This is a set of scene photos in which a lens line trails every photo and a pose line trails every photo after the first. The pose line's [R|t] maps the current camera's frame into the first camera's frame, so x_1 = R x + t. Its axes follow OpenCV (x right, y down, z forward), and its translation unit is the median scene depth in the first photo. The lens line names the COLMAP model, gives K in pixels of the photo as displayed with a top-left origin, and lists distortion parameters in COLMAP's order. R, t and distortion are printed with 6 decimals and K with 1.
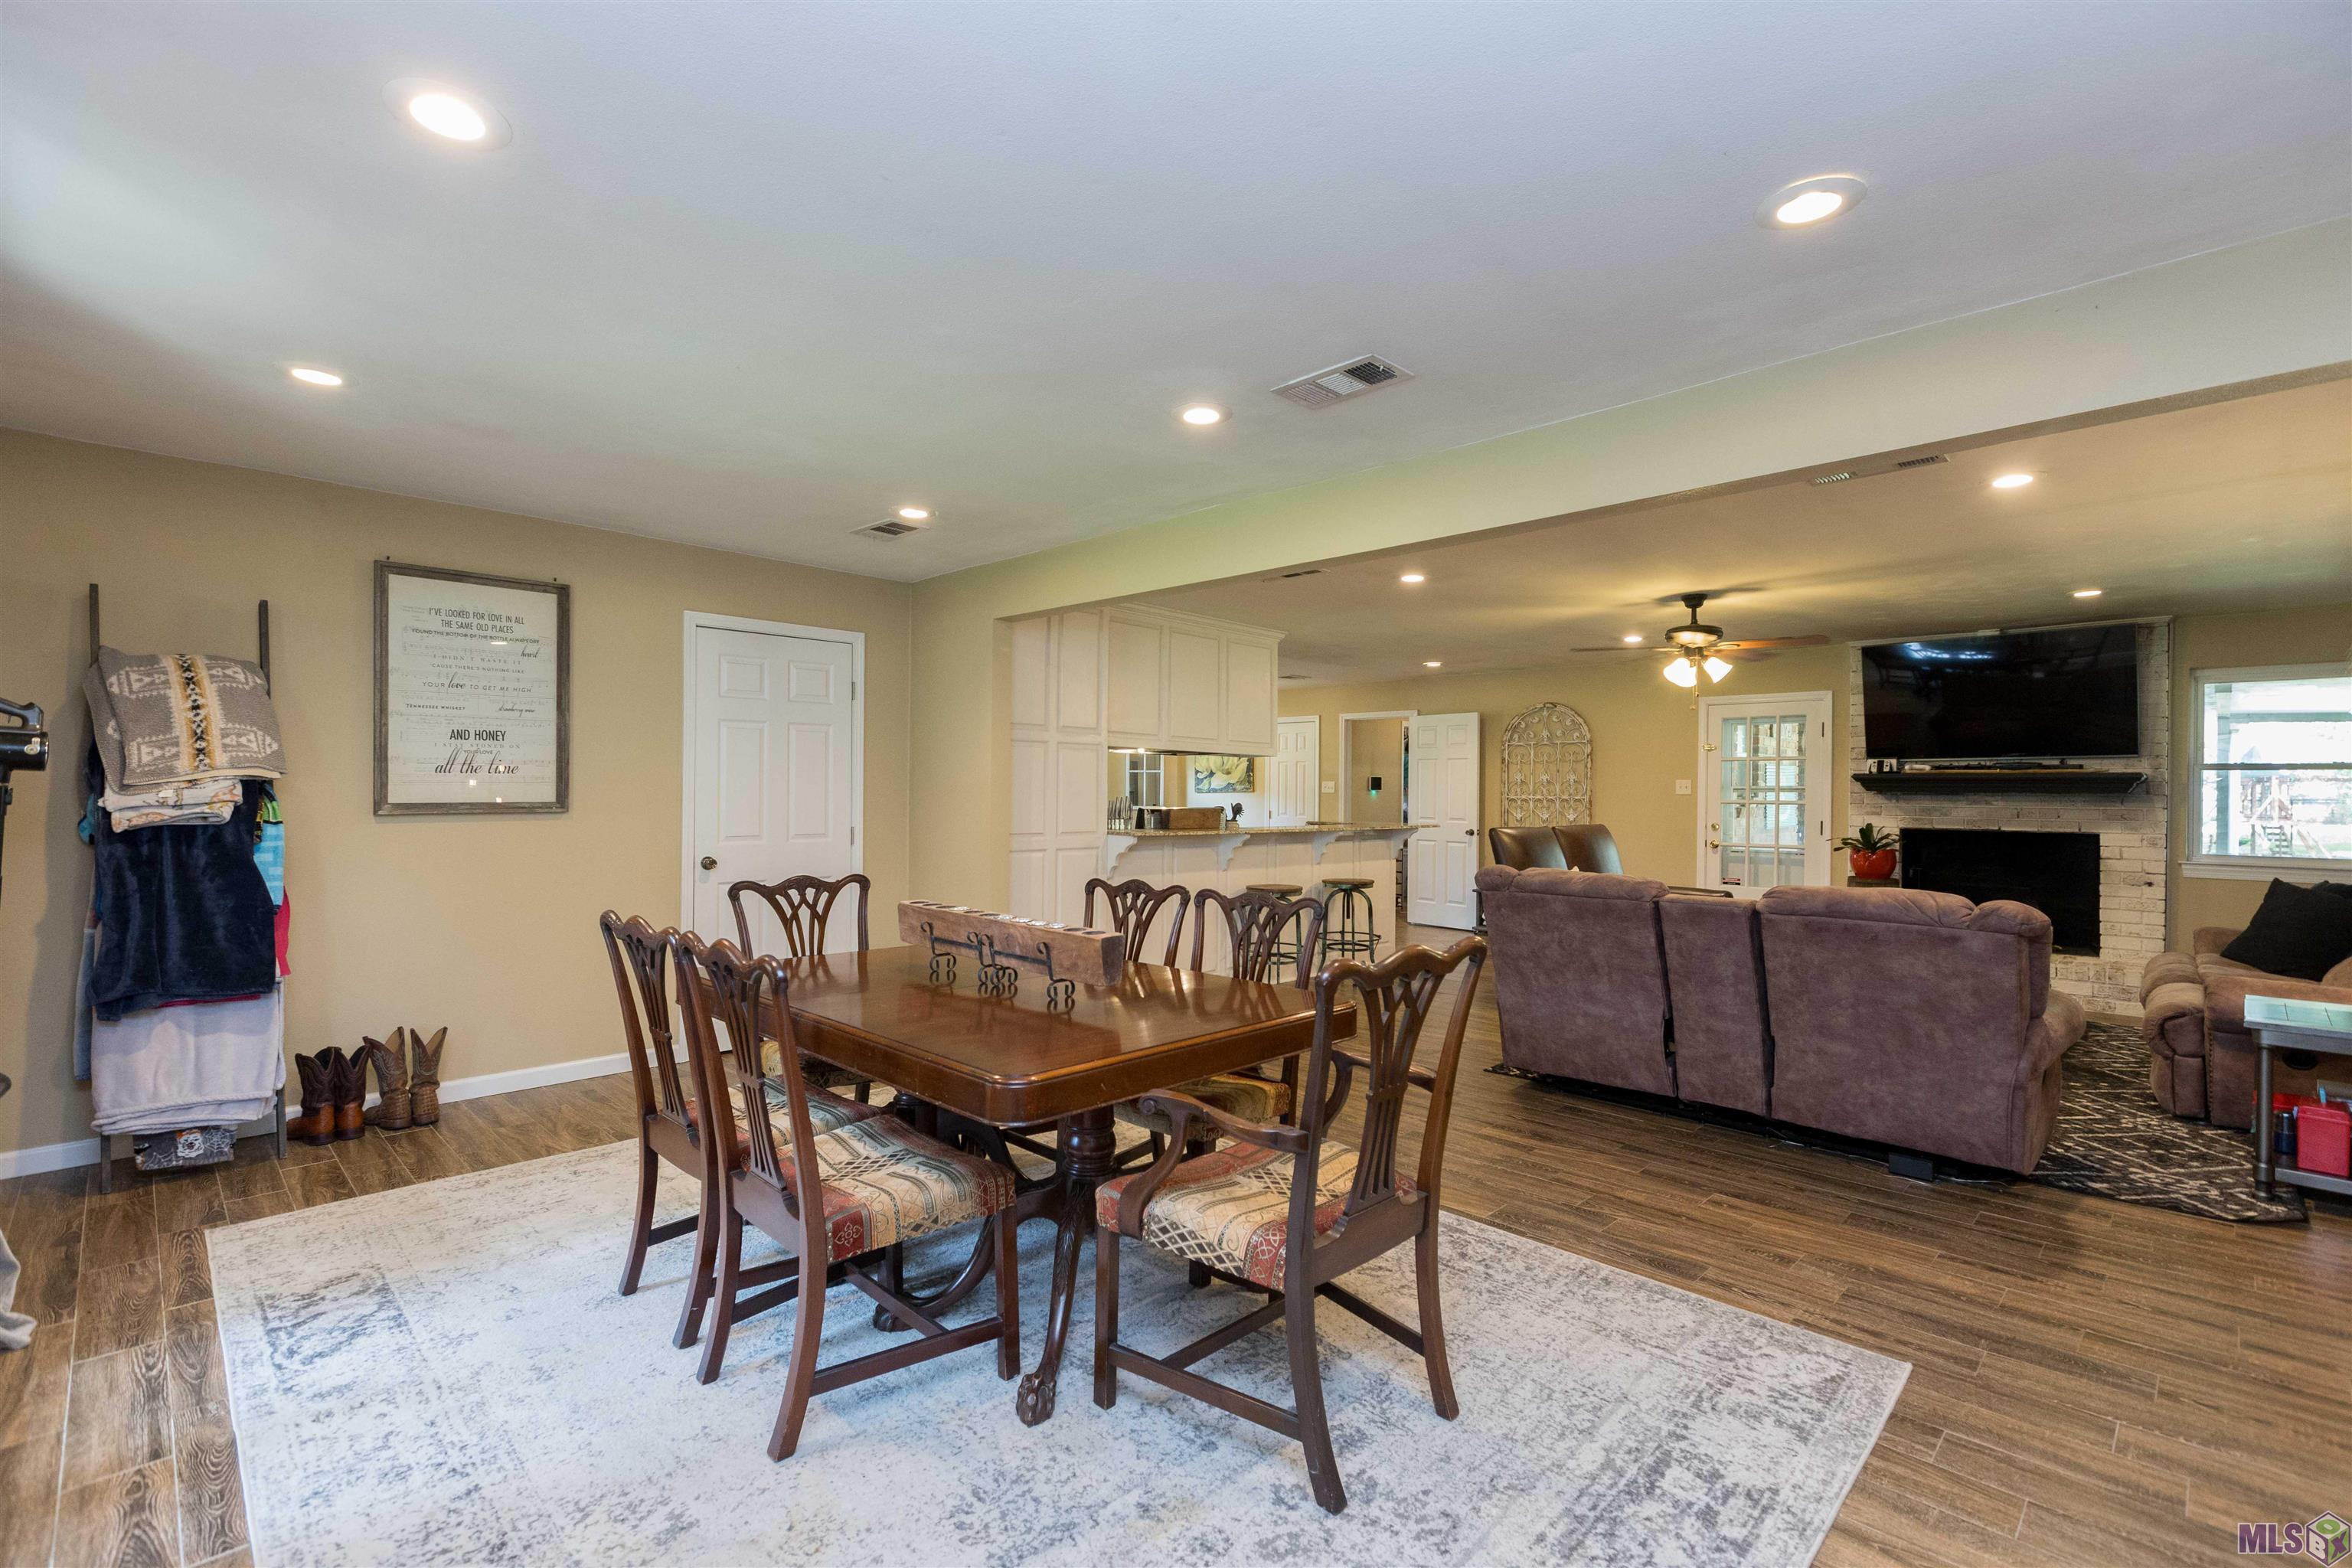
lens RADIAL K [[1084.3, 0, 1173.4], [0, 1084.3, 778.7], [0, 0, 1]] dist [0.002569, 0.000456]
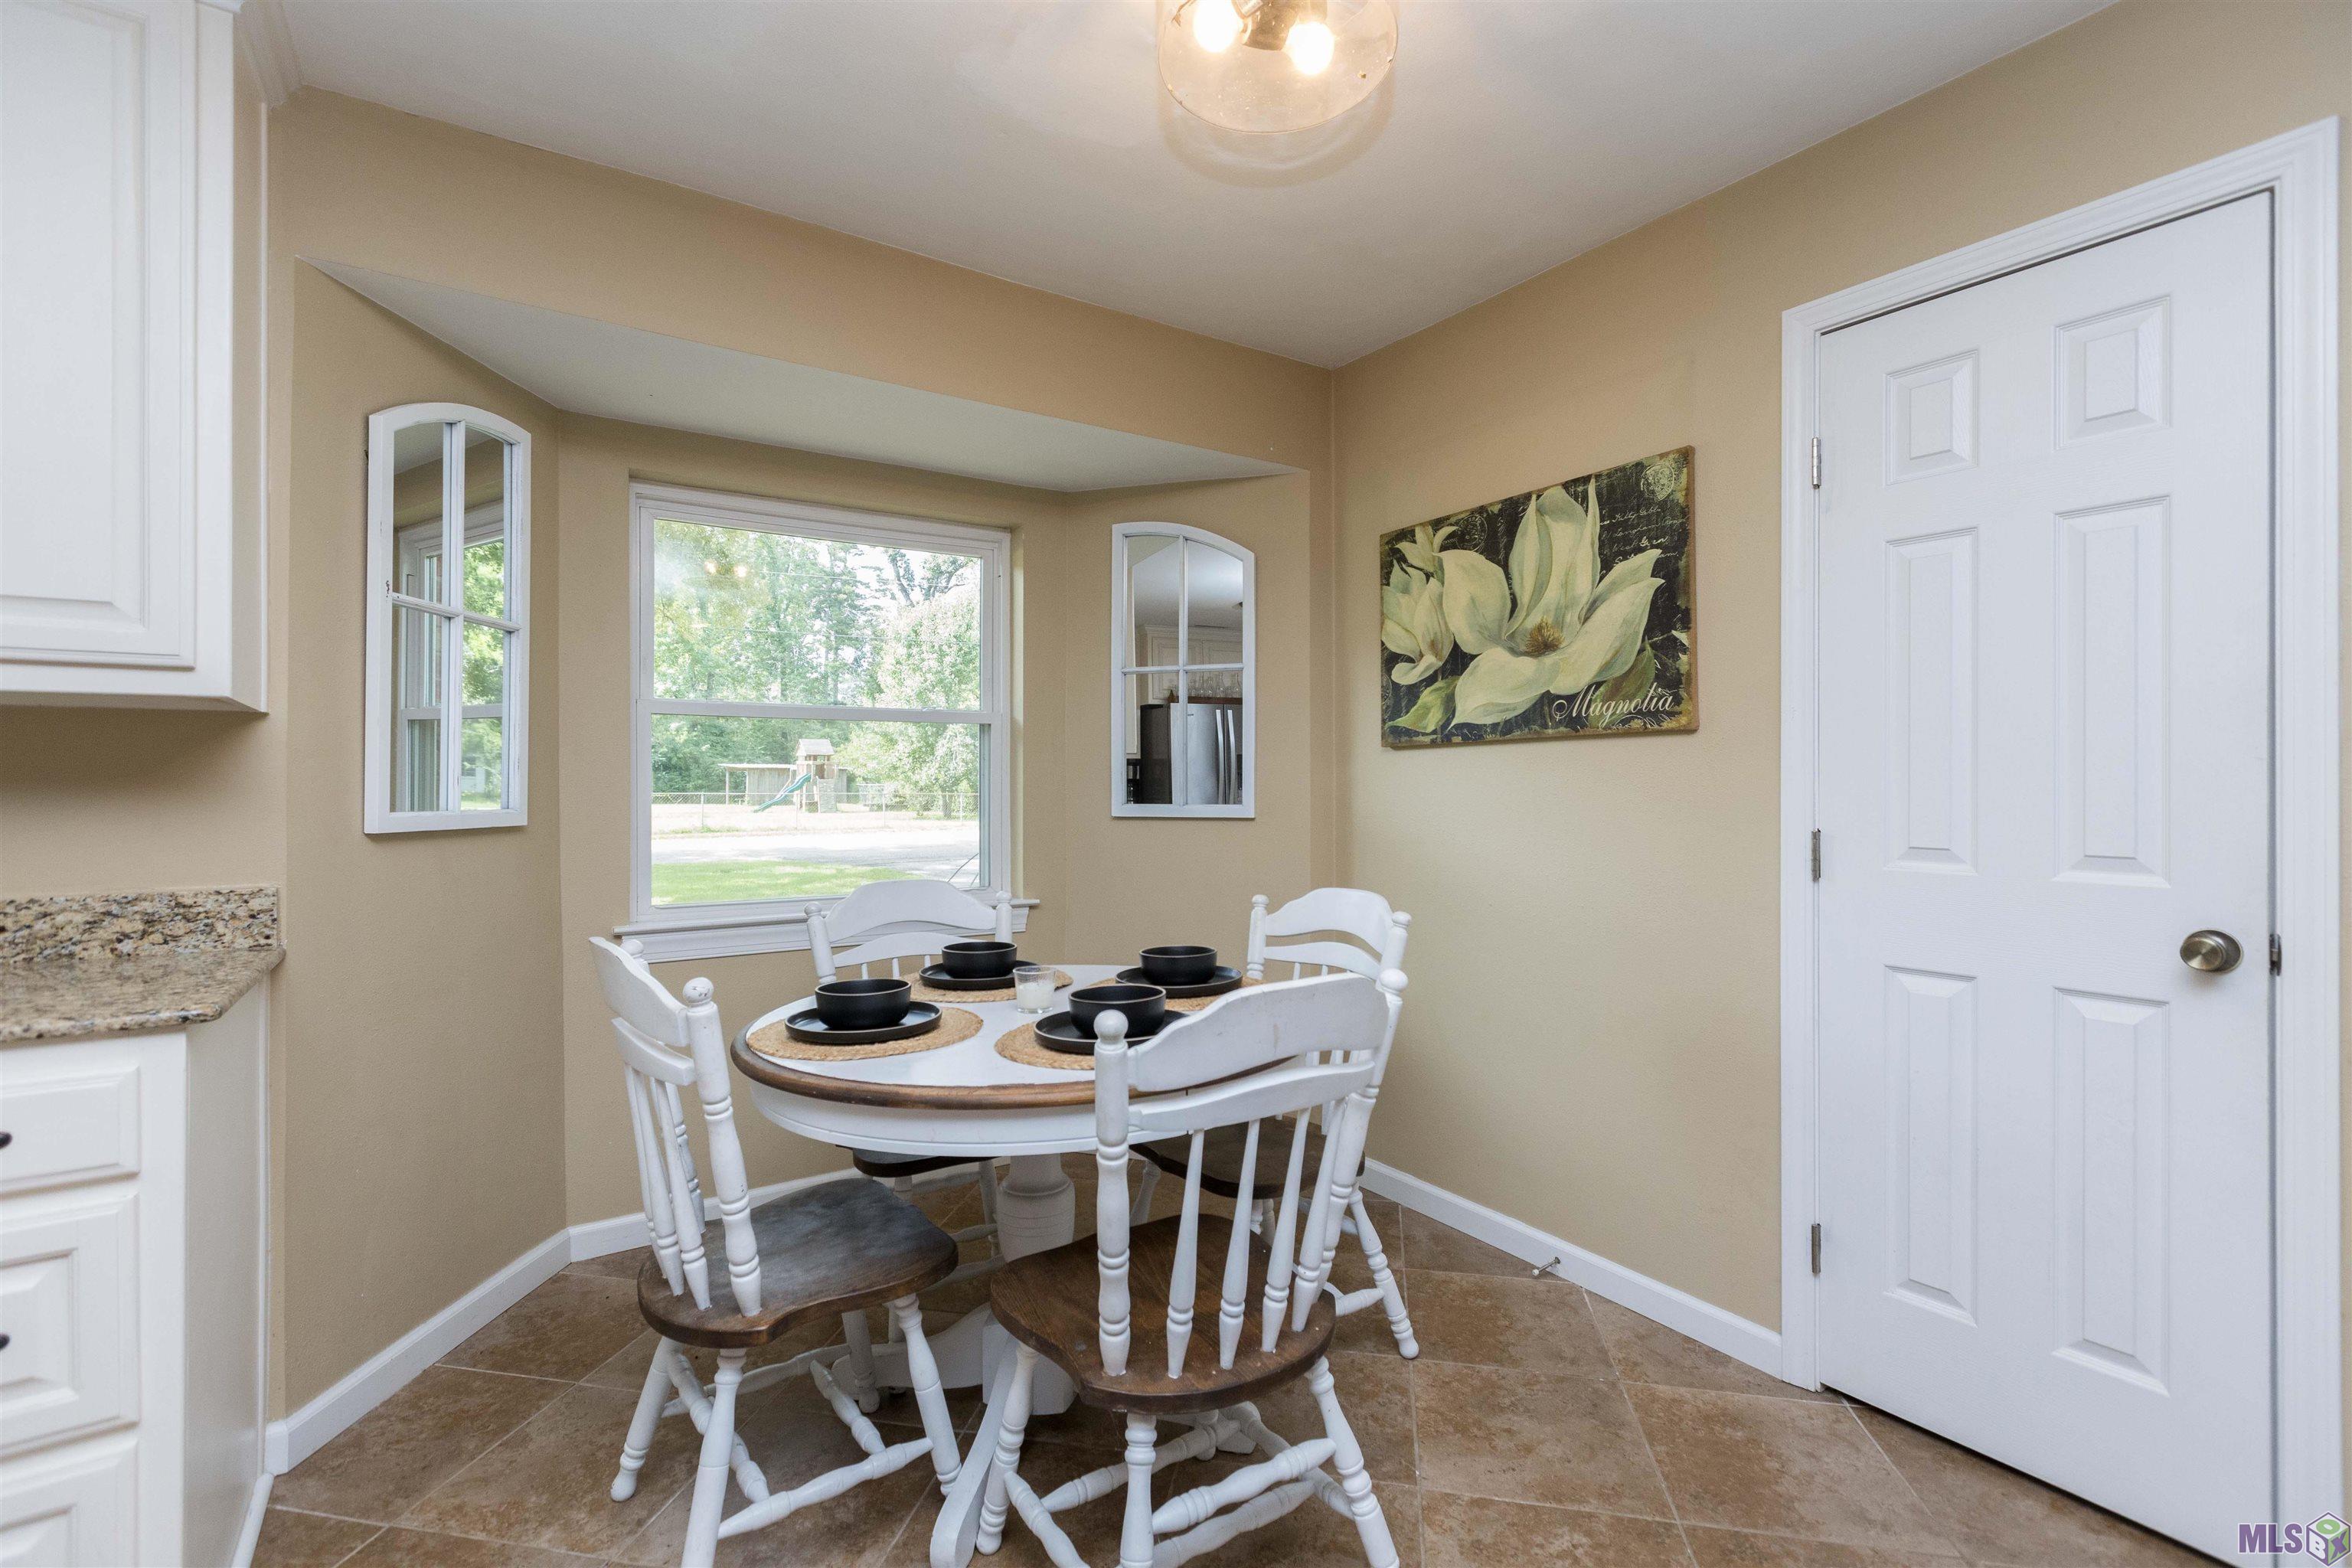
lens RADIAL K [[1042.9, 0, 1163.4], [0, 1042.9, 775.9], [0, 0, 1]] dist [0.001500, -0.005024]
pose [[0.977581, -0.008291, -0.210394, 0.034951], [0.009970, 0.999926, 0.006917, 0.028701], [0.210321, -0.008860, 0.977592, 1.282456]]
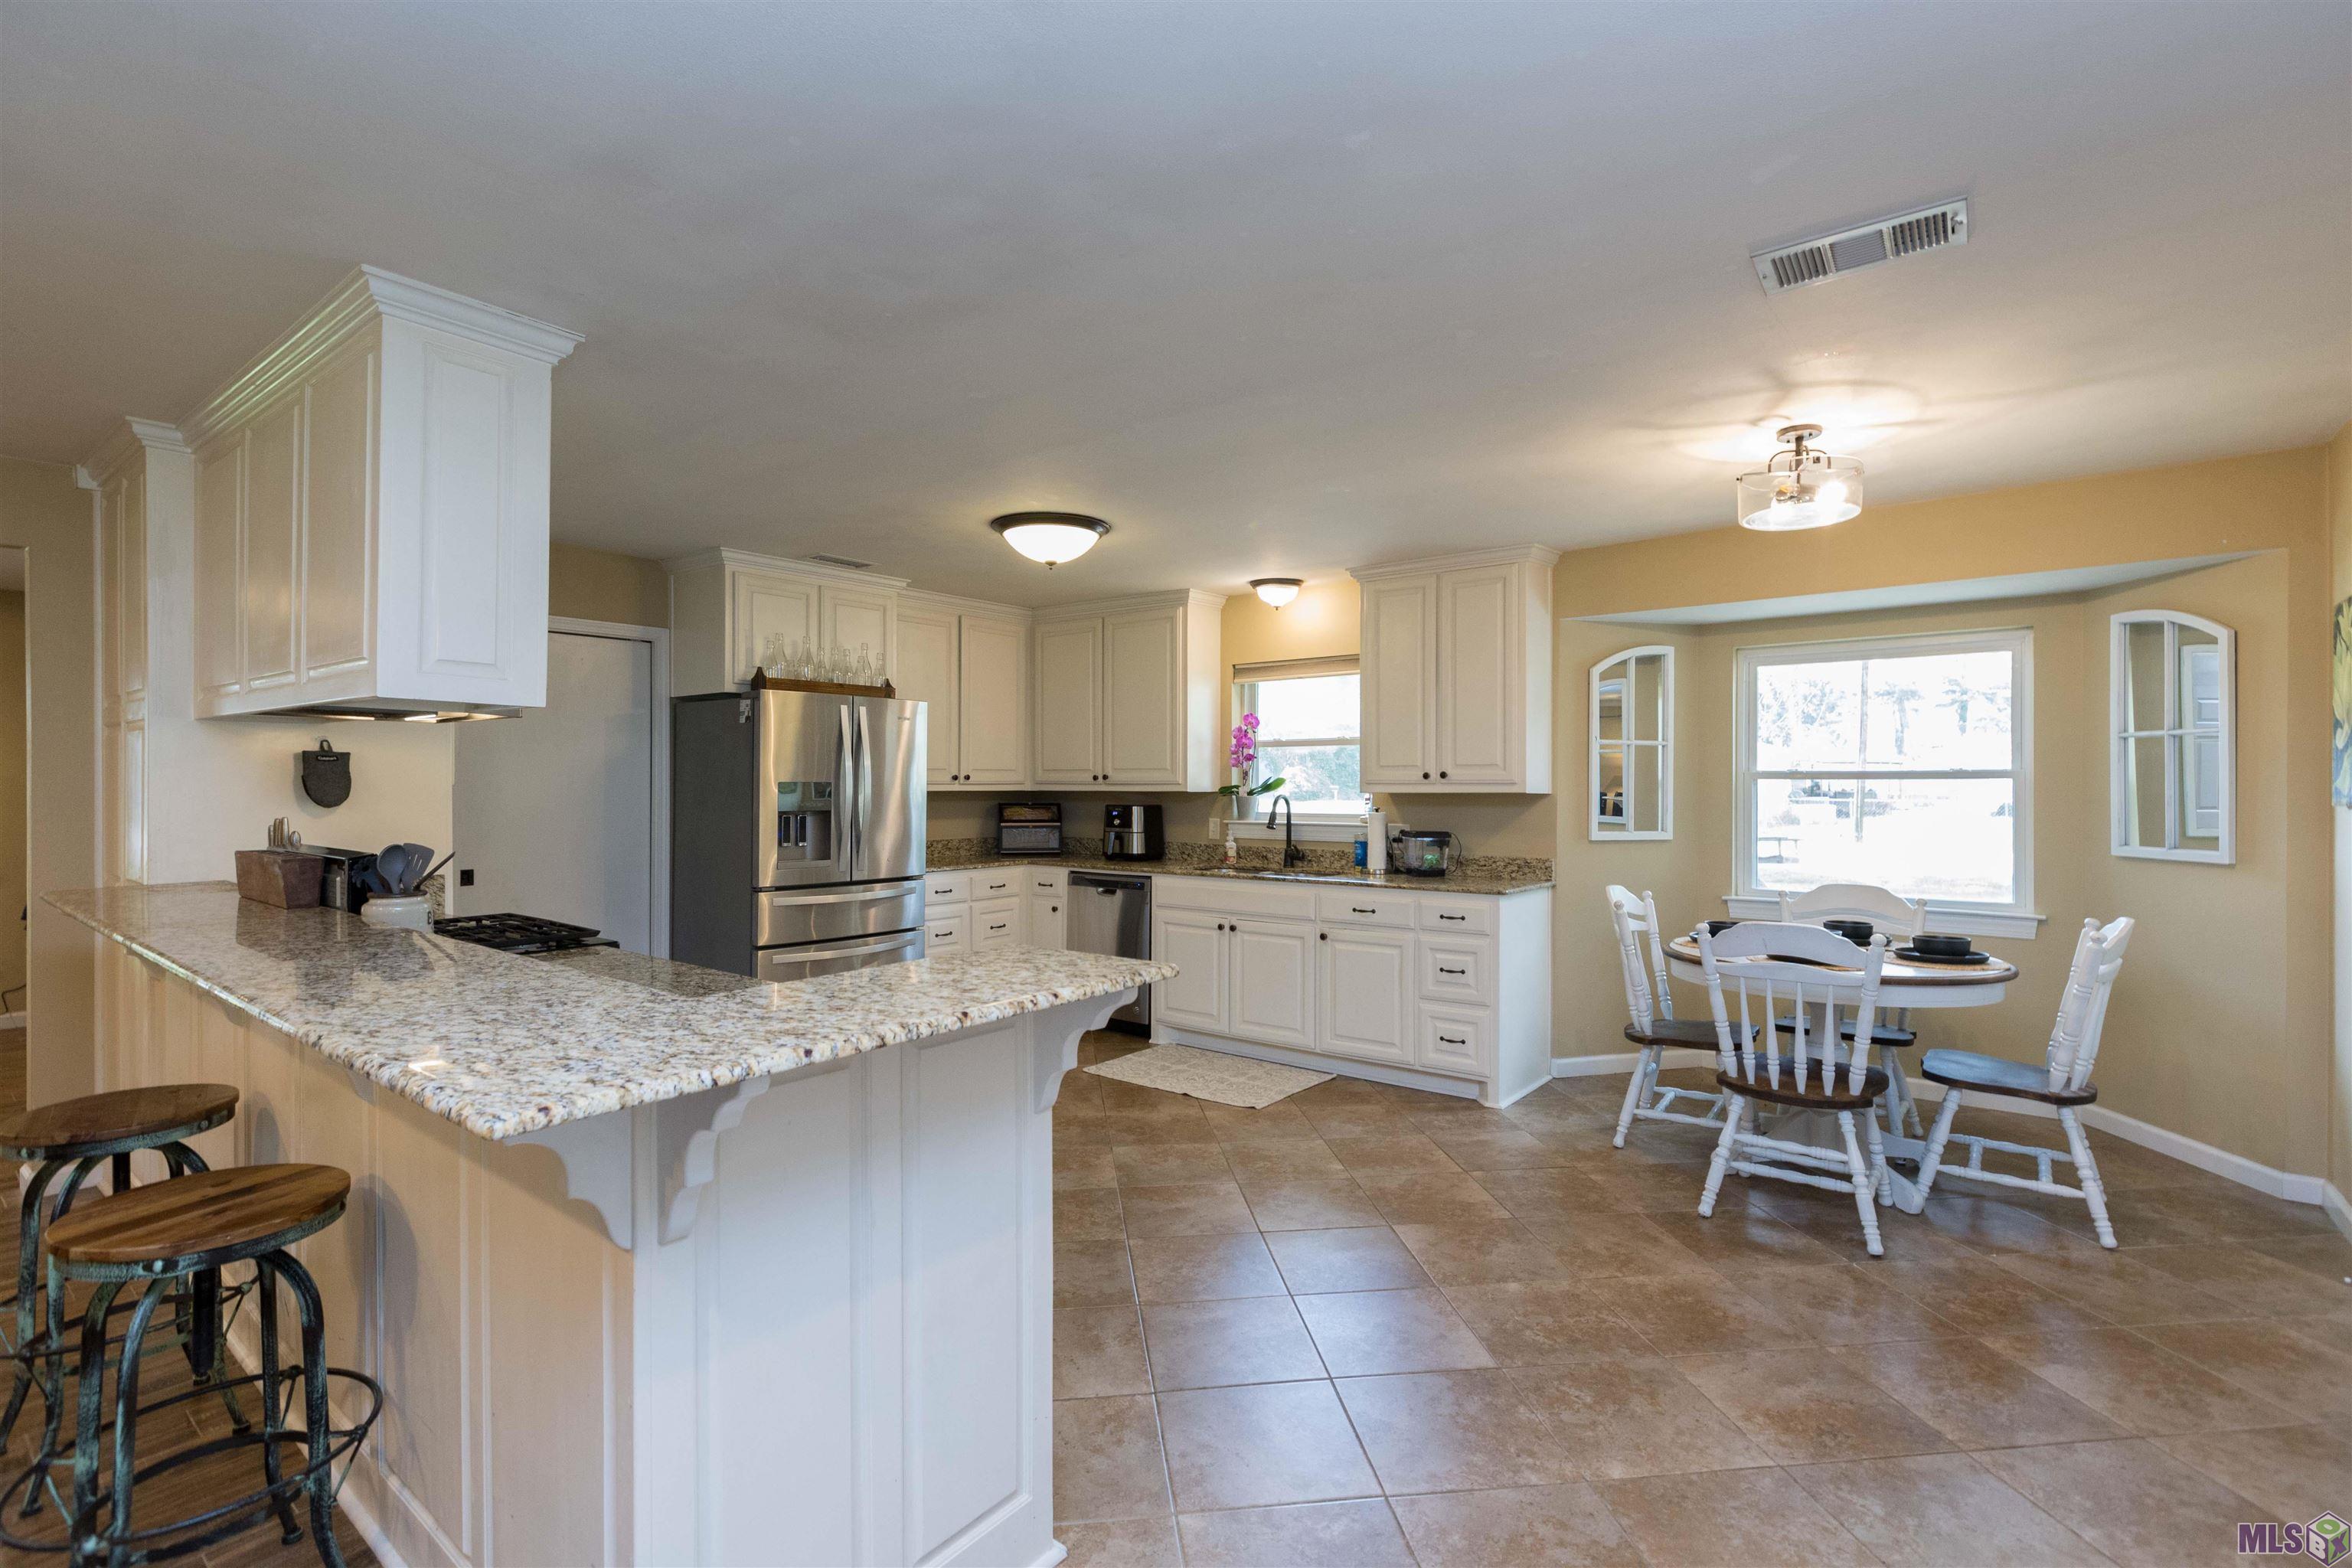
lens RADIAL K [[1084.3, 0, 1173.4], [0, 1084.3, 778.7], [0, 0, 1]] dist [0.002569, 0.000456]
pose [[0.104950, -0.007601, -0.994448, 0.414163], [0.013906, 0.999884, -0.006175, 0.006904], [0.994380, -0.013181, 0.105044, 1.174702]]
